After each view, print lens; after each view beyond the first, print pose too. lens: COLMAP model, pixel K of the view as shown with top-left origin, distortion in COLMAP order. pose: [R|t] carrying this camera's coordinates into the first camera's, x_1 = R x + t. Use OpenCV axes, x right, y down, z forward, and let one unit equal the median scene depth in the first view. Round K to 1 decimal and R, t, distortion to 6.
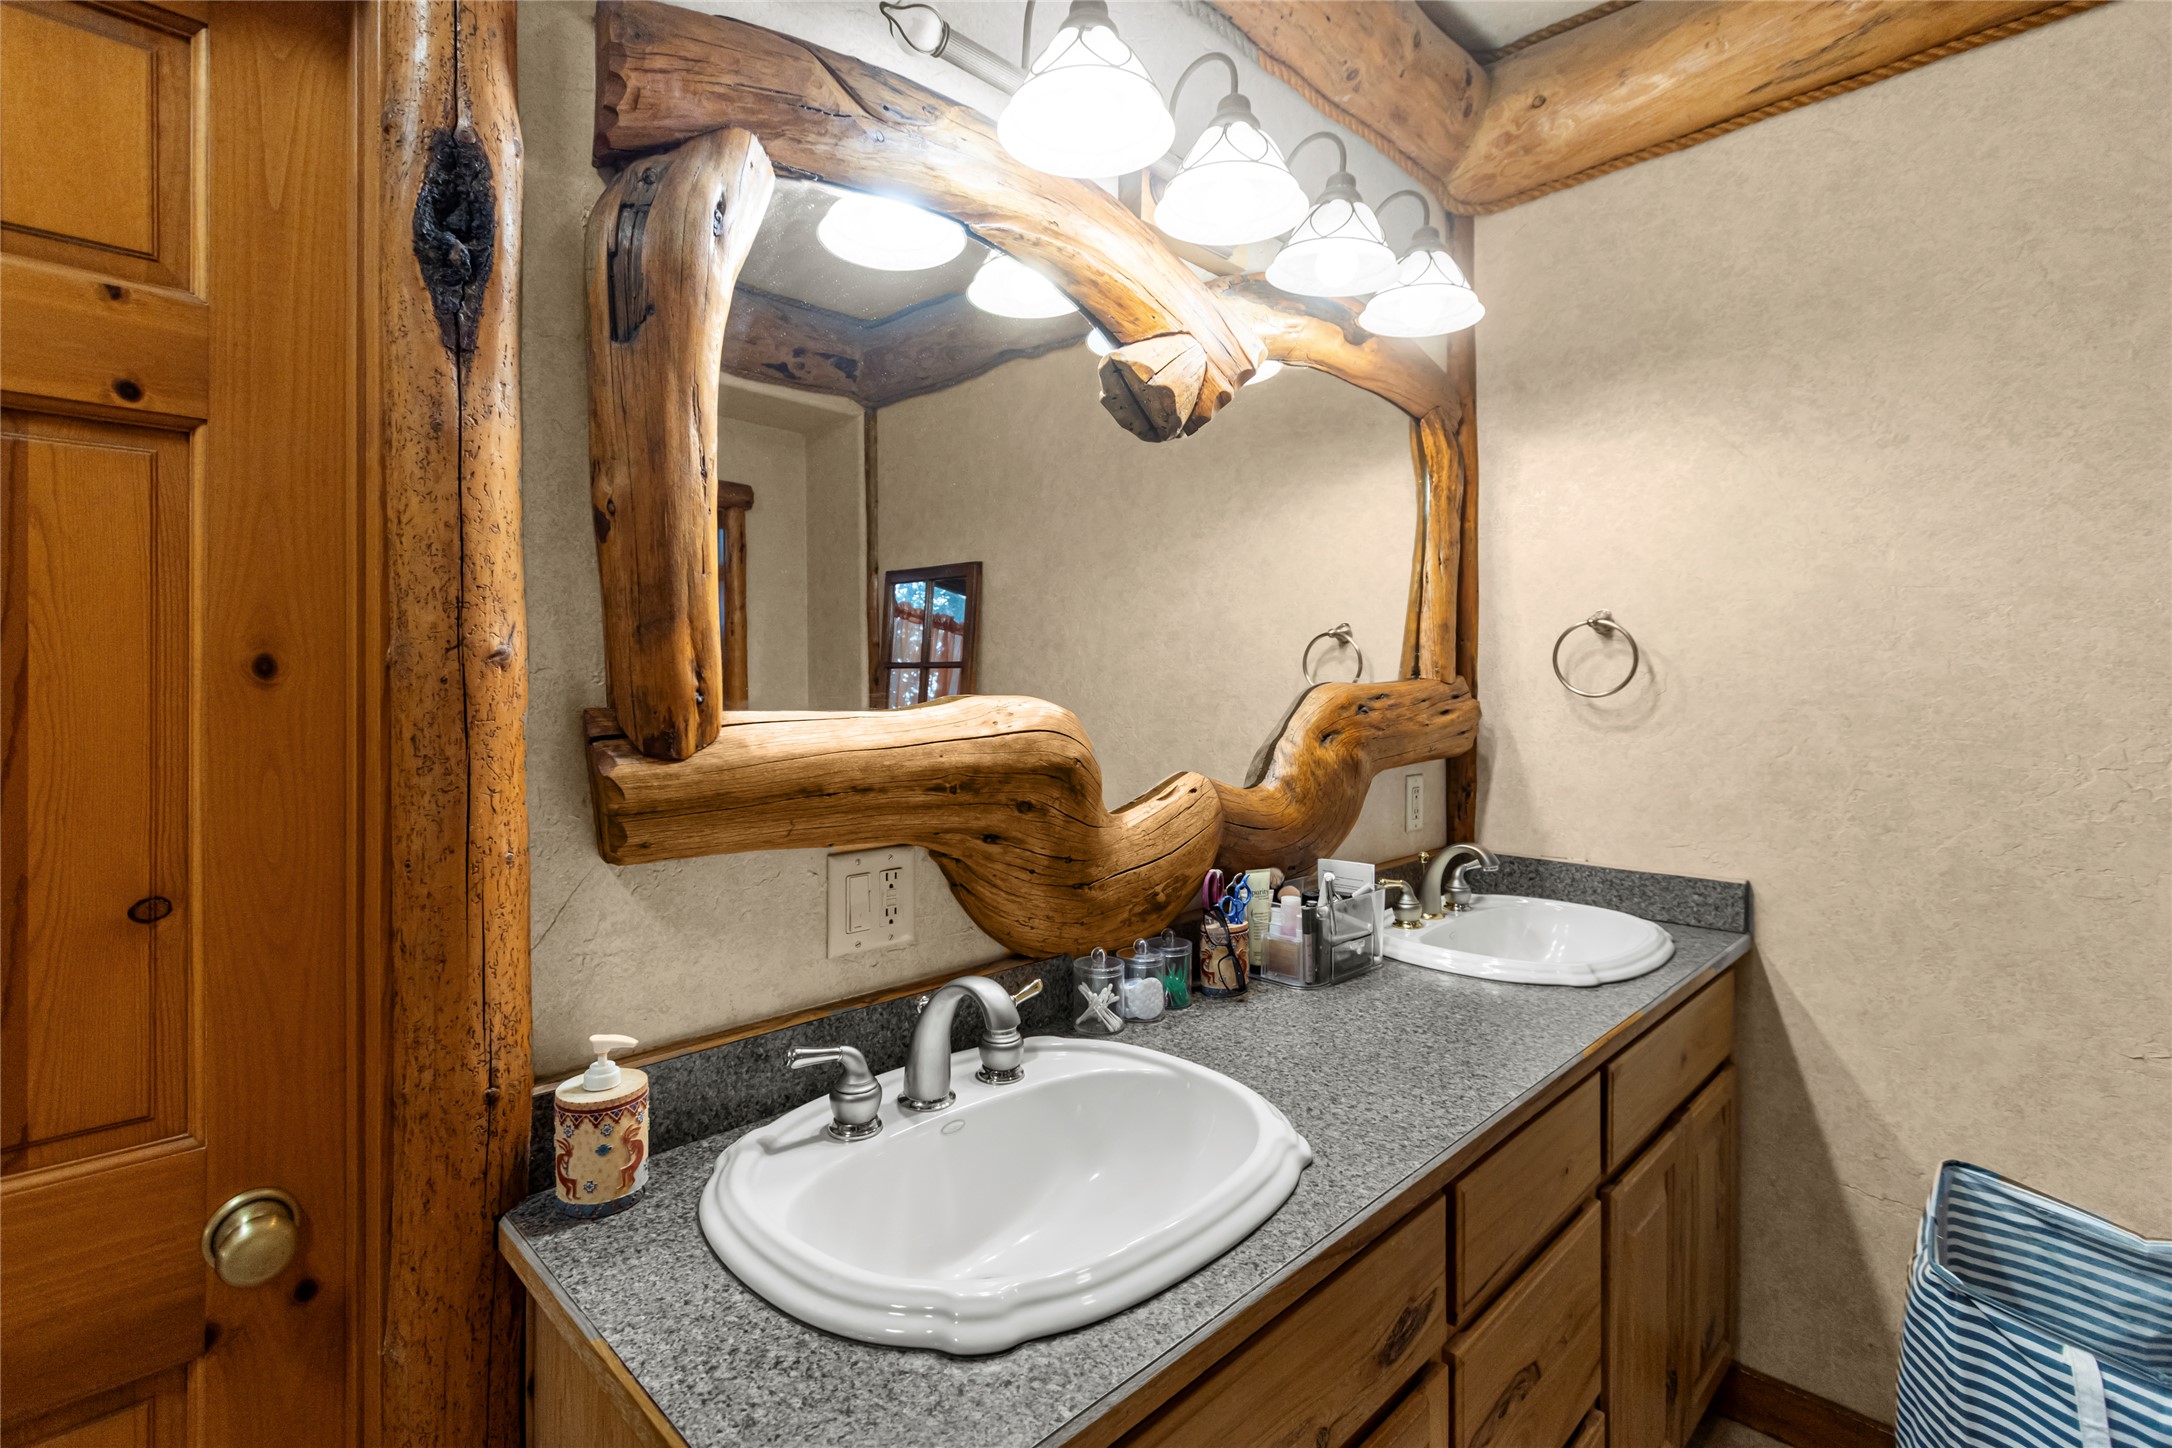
lens RADIAL K [[1004.0, 0, 1086.0], [0, 1004.0, 691.6], [0, 0, 1]] dist [0.010433, -0.004152]
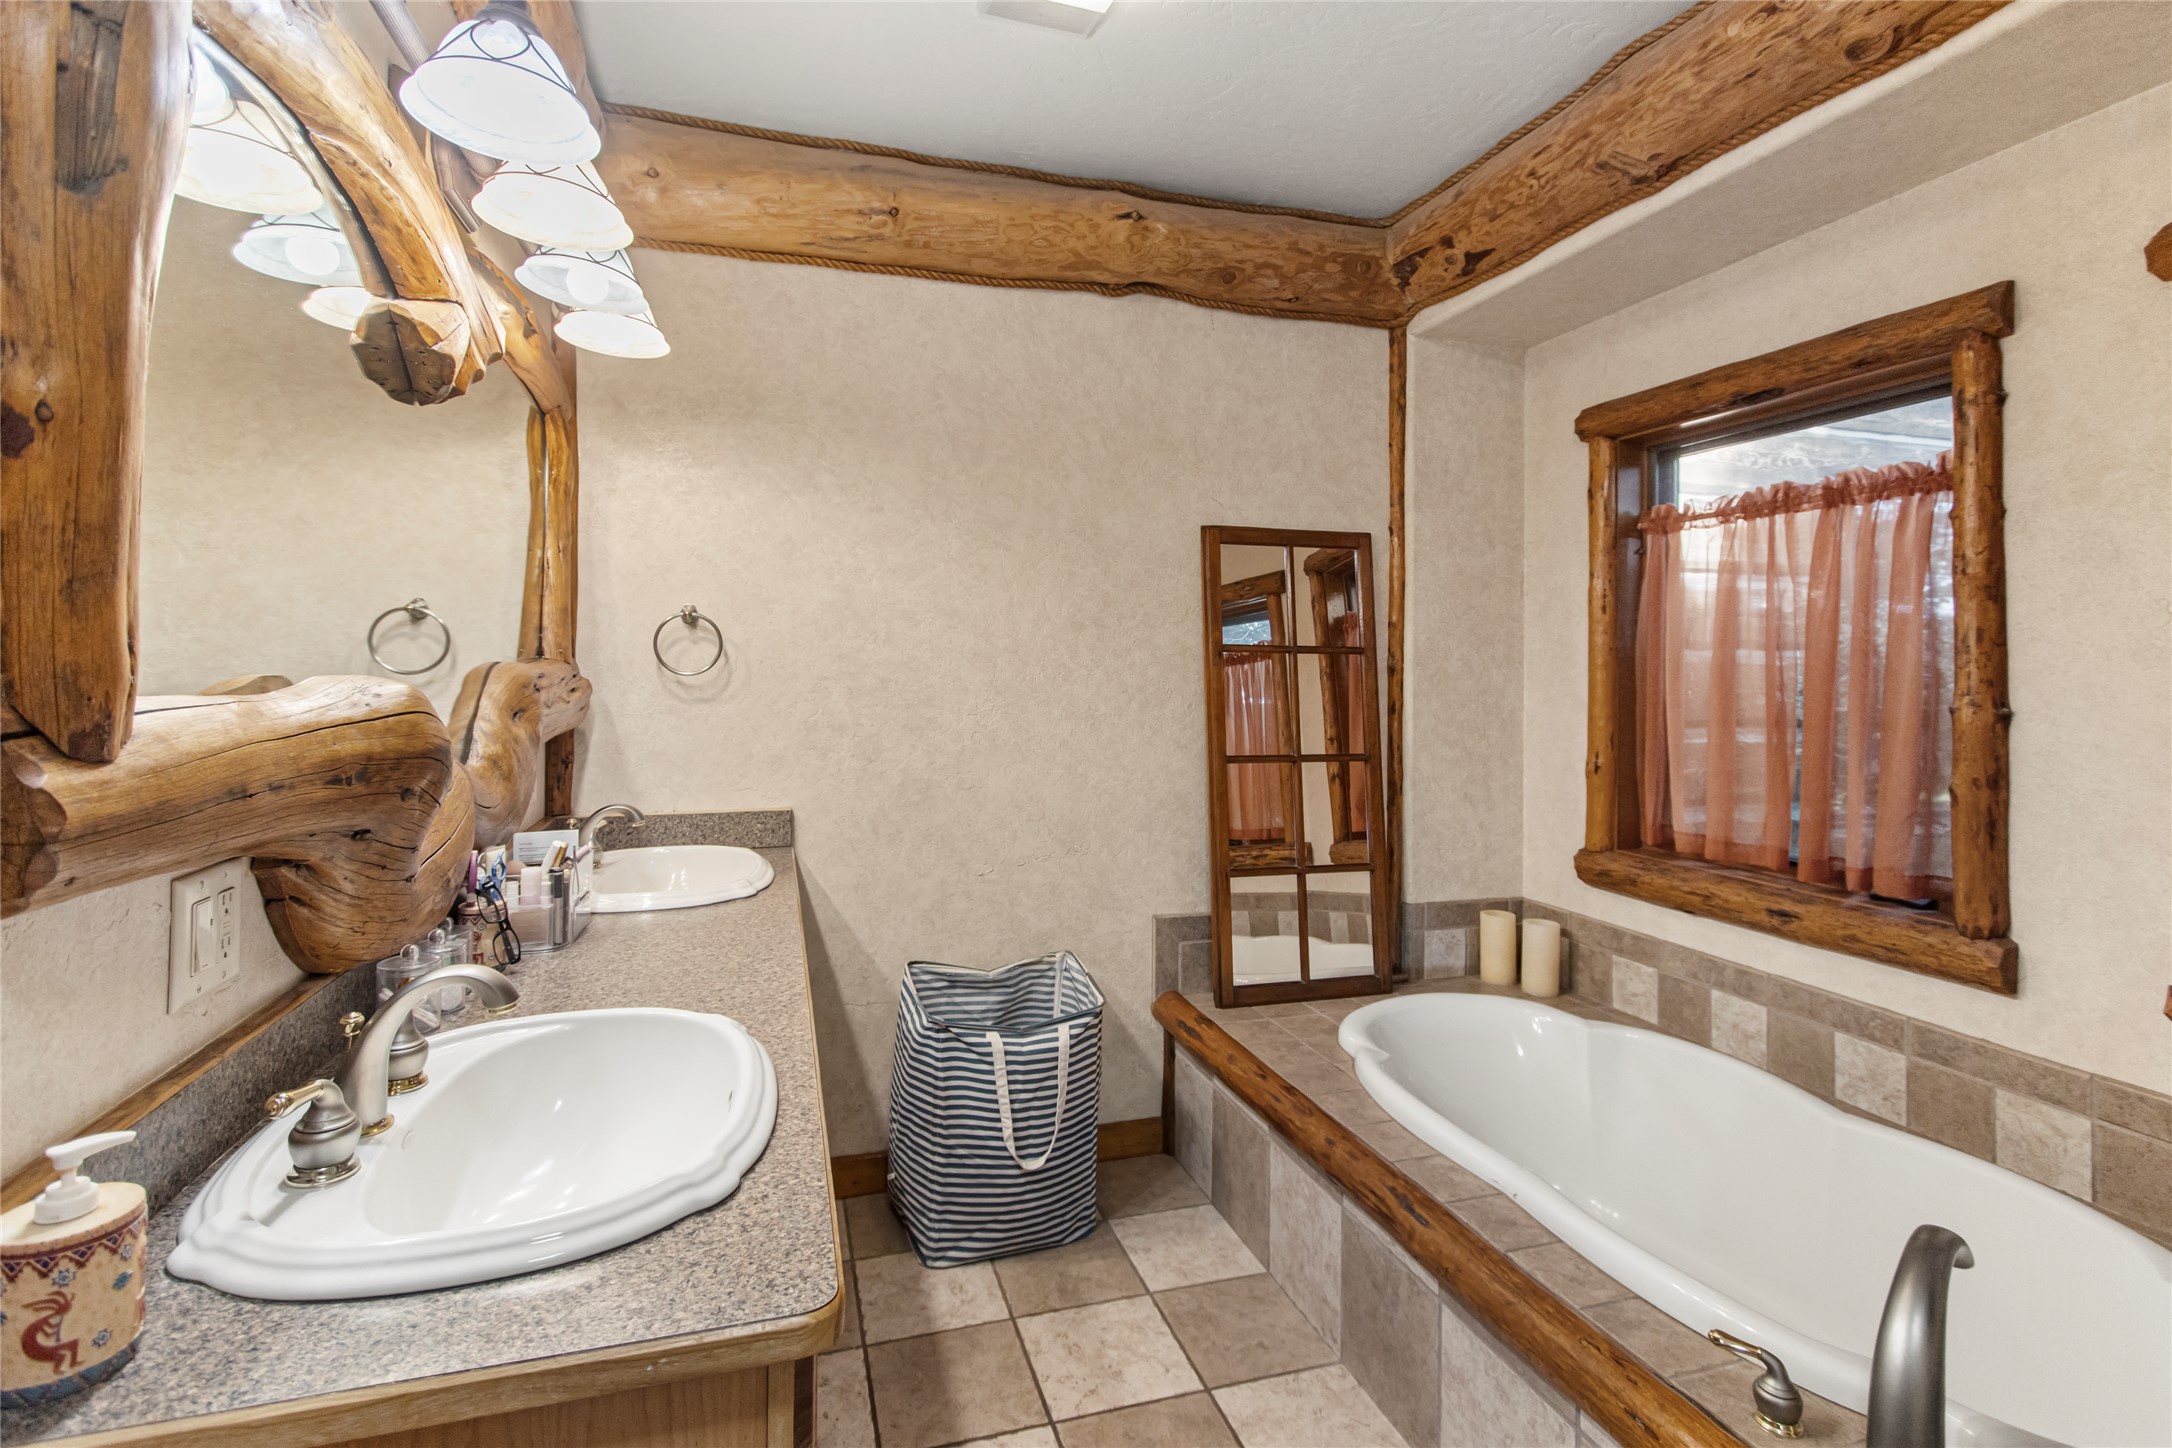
lens RADIAL K [[1004.0, 0, 1078.8], [0, 1004.0, 661.5], [0, 0, 1]] dist [0.010433, -0.004152]
pose [[0.467828, 0.008366, 0.883780, -0.414466], [0.000014, 0.999955, -0.009473, 0.000416], [-0.883820, 0.004445, 0.467807, 0.008181]]
